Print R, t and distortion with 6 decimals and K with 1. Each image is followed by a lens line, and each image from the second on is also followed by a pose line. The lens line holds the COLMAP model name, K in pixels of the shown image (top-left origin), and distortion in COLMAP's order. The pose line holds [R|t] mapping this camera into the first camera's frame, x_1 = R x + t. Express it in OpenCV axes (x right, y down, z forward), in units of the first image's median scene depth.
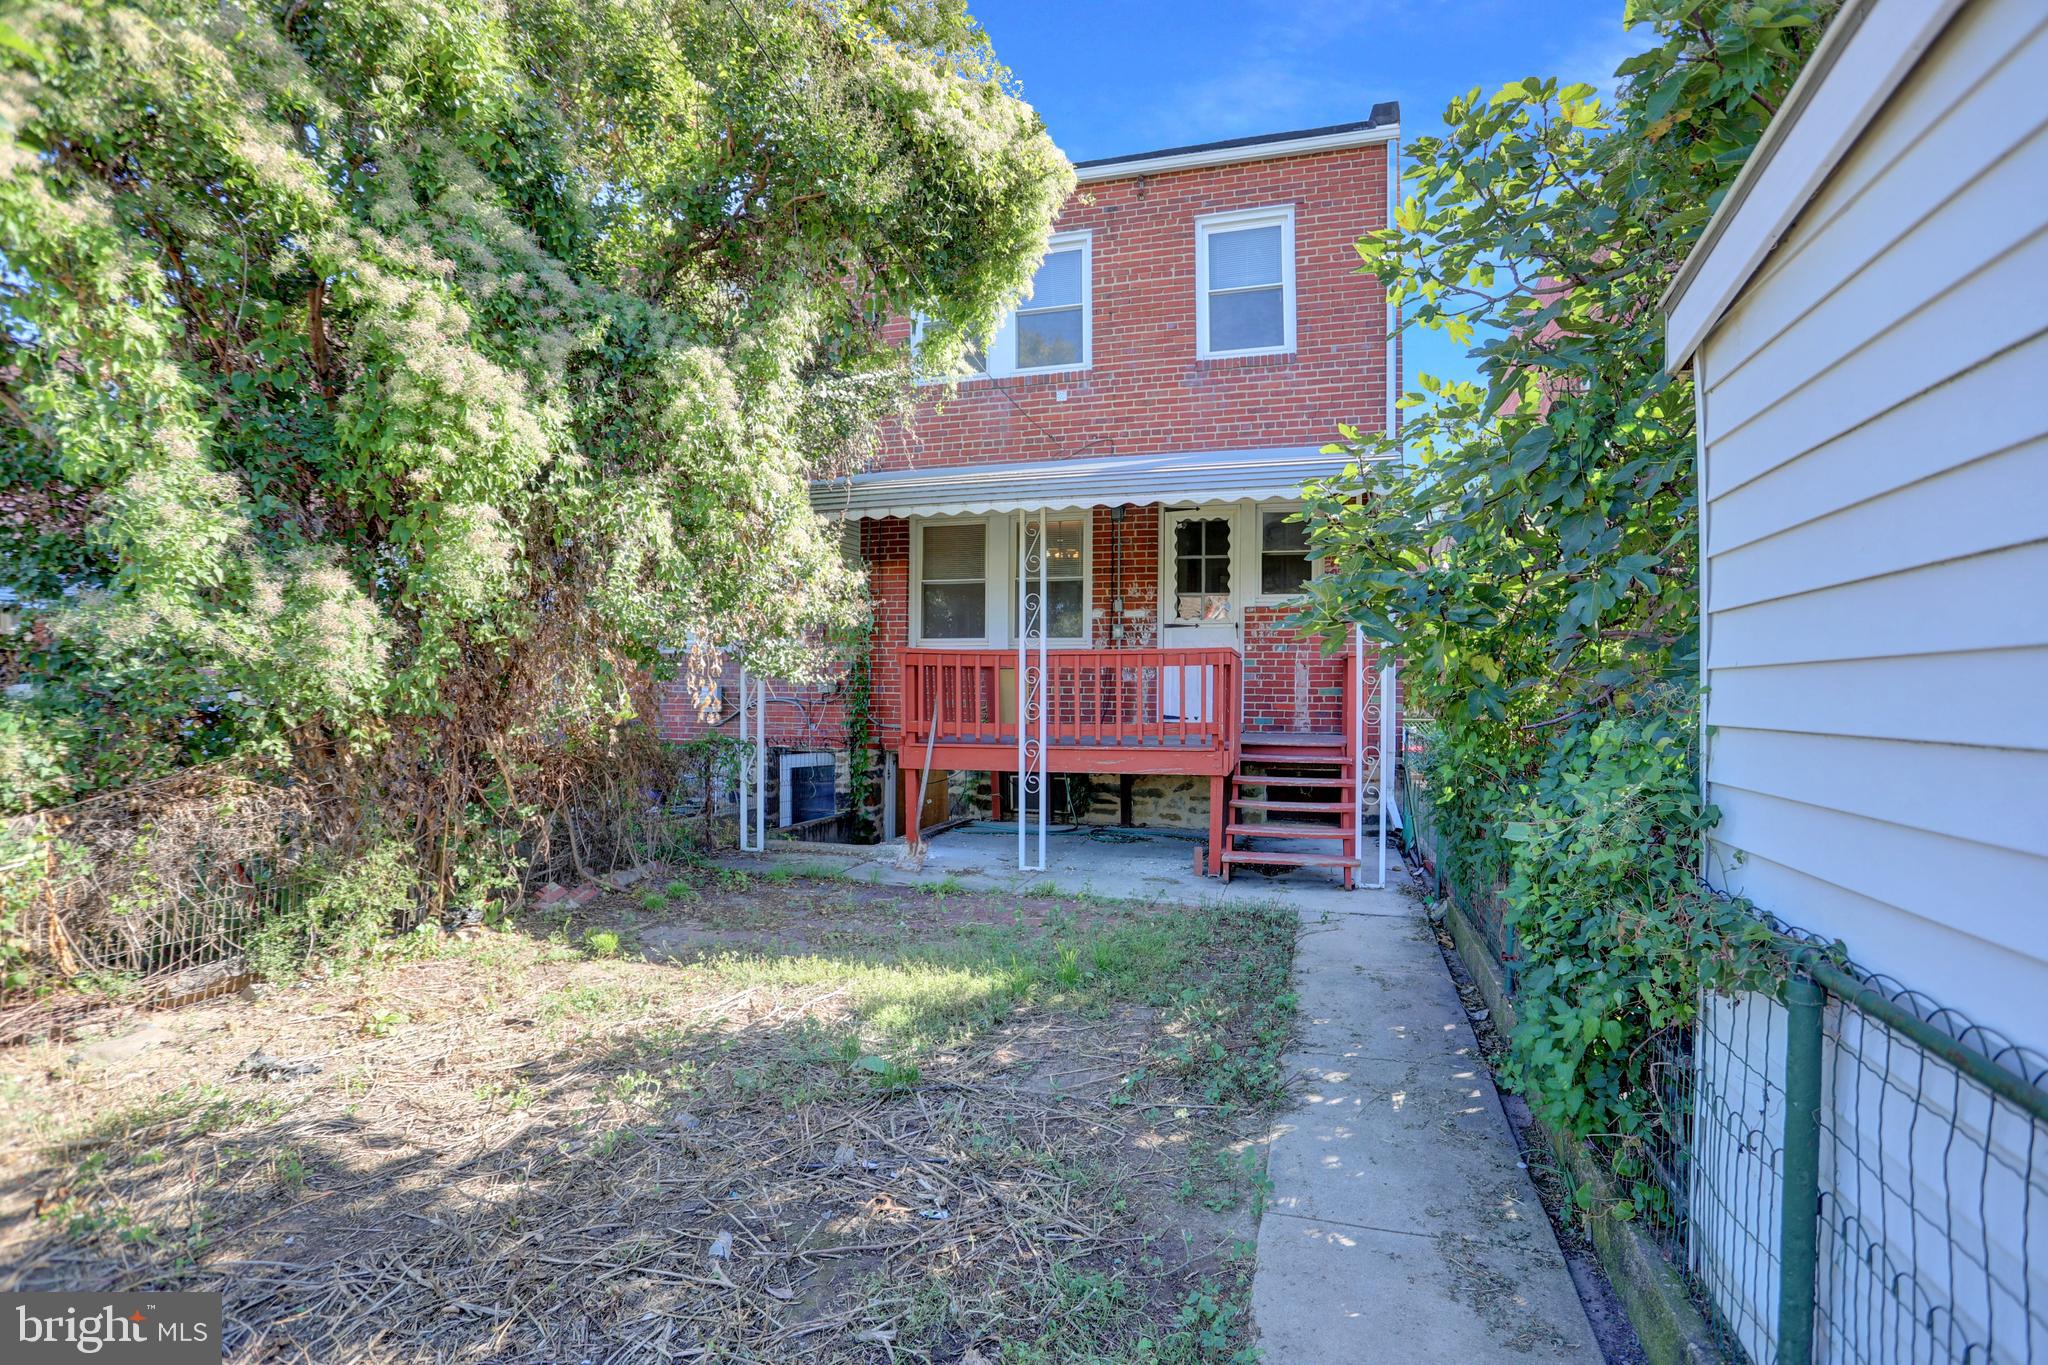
lens RADIAL K [[987.6, 0, 1037.1], [0, 987.6, 681.4], [0, 0, 1]] dist [-0.043369, 0.004252]
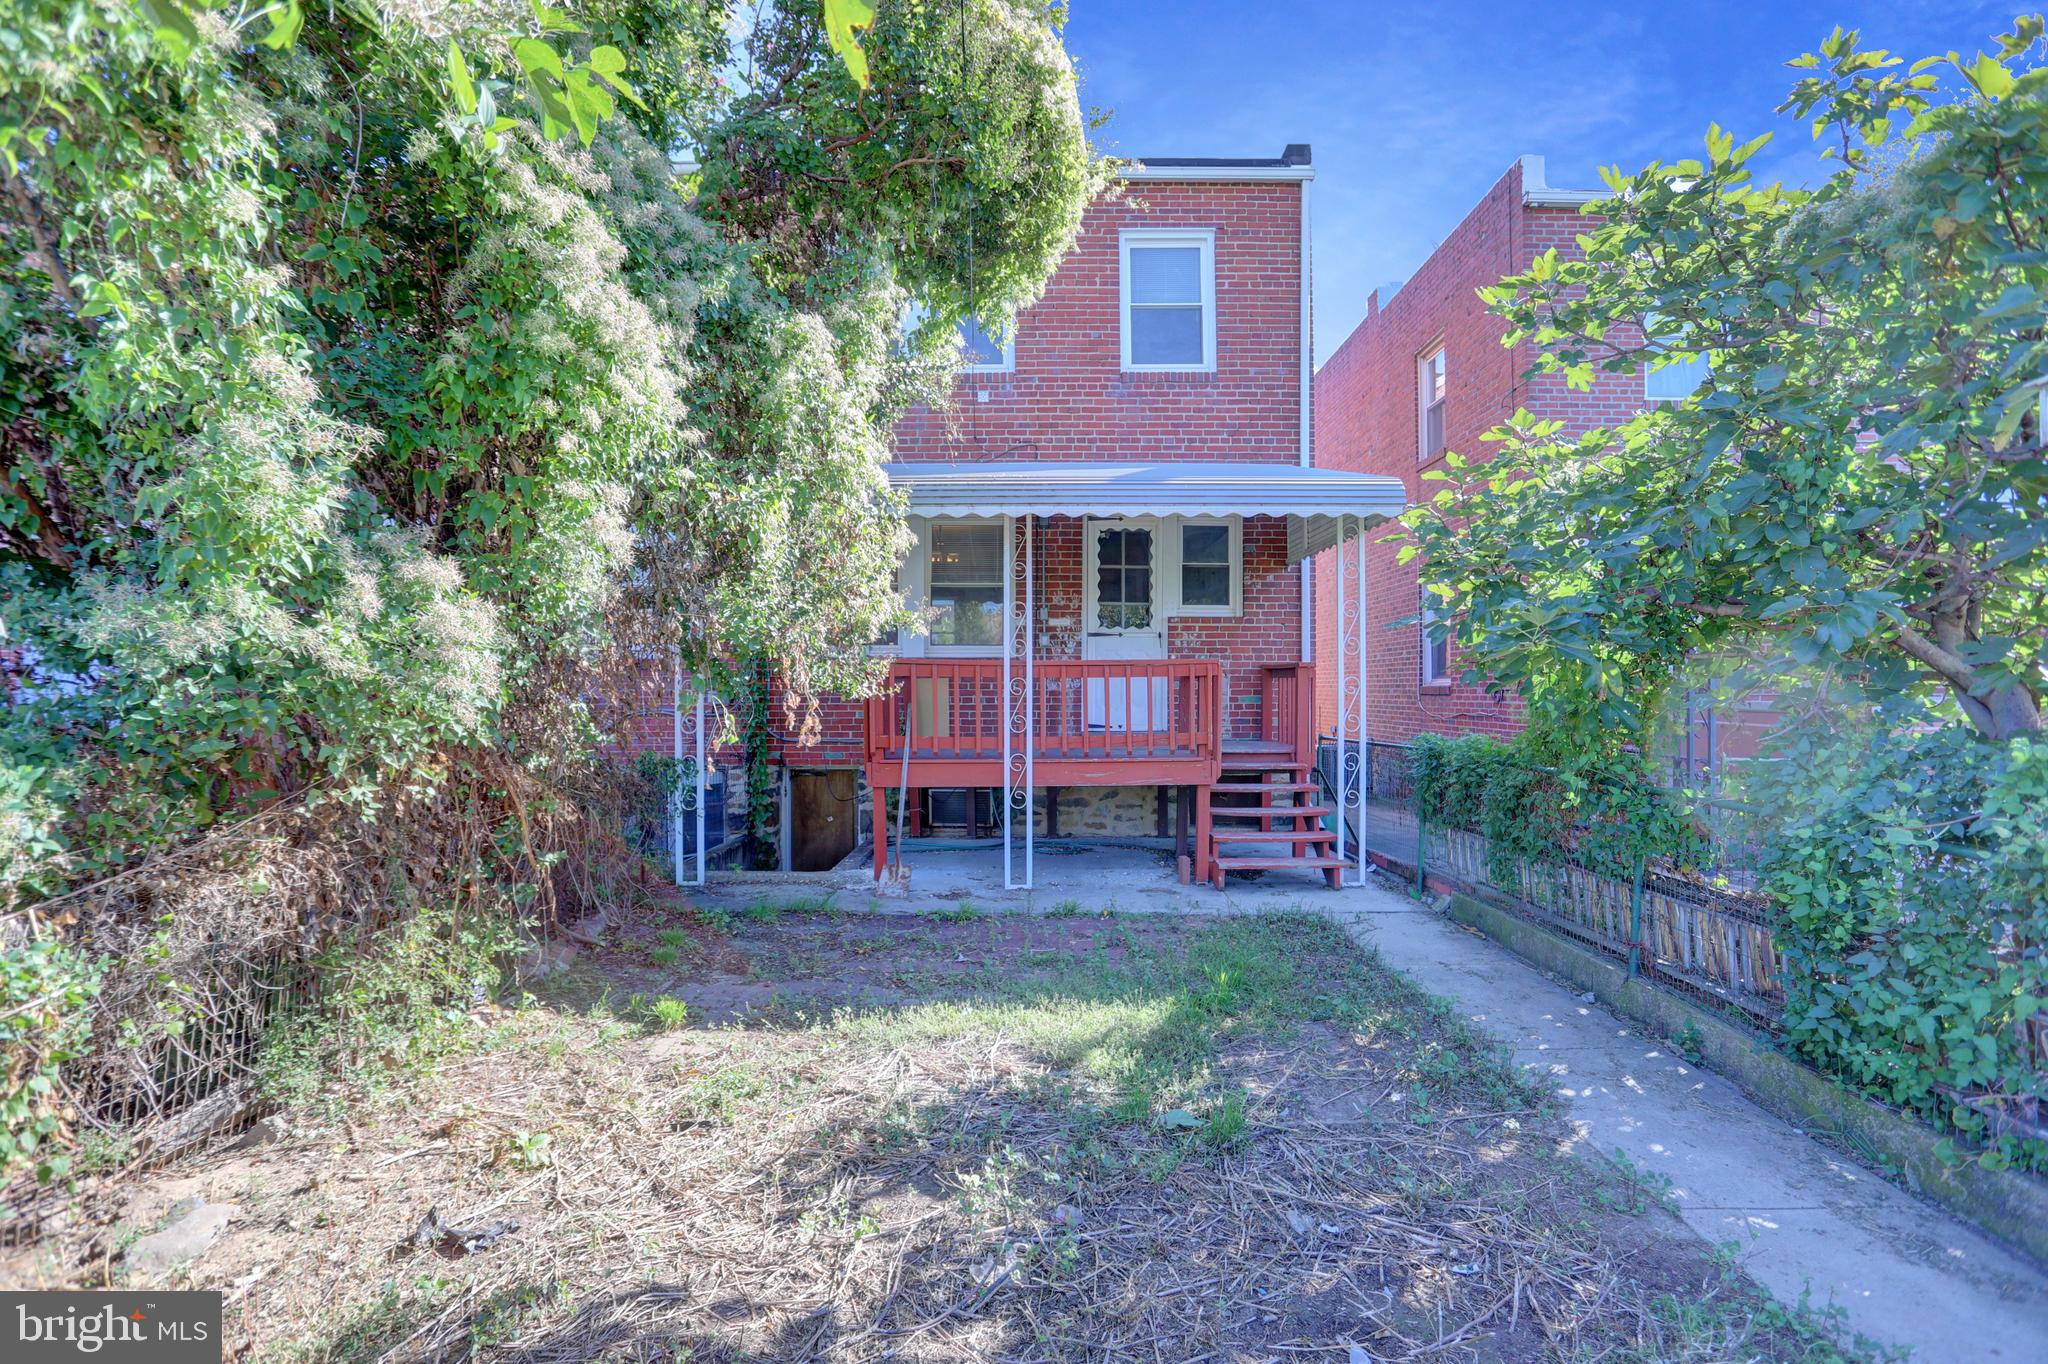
lens RADIAL K [[987.6, 0, 1025.9], [0, 987.6, 681.2], [0, 0, 1]] dist [-0.043369, 0.004252]
pose [[0.959075, -0.003543, 0.283130, -0.388108], [0.004315, 0.999988, -0.002103, -0.012930], [-0.283120, 0.003239, 0.959079, 0.107566]]
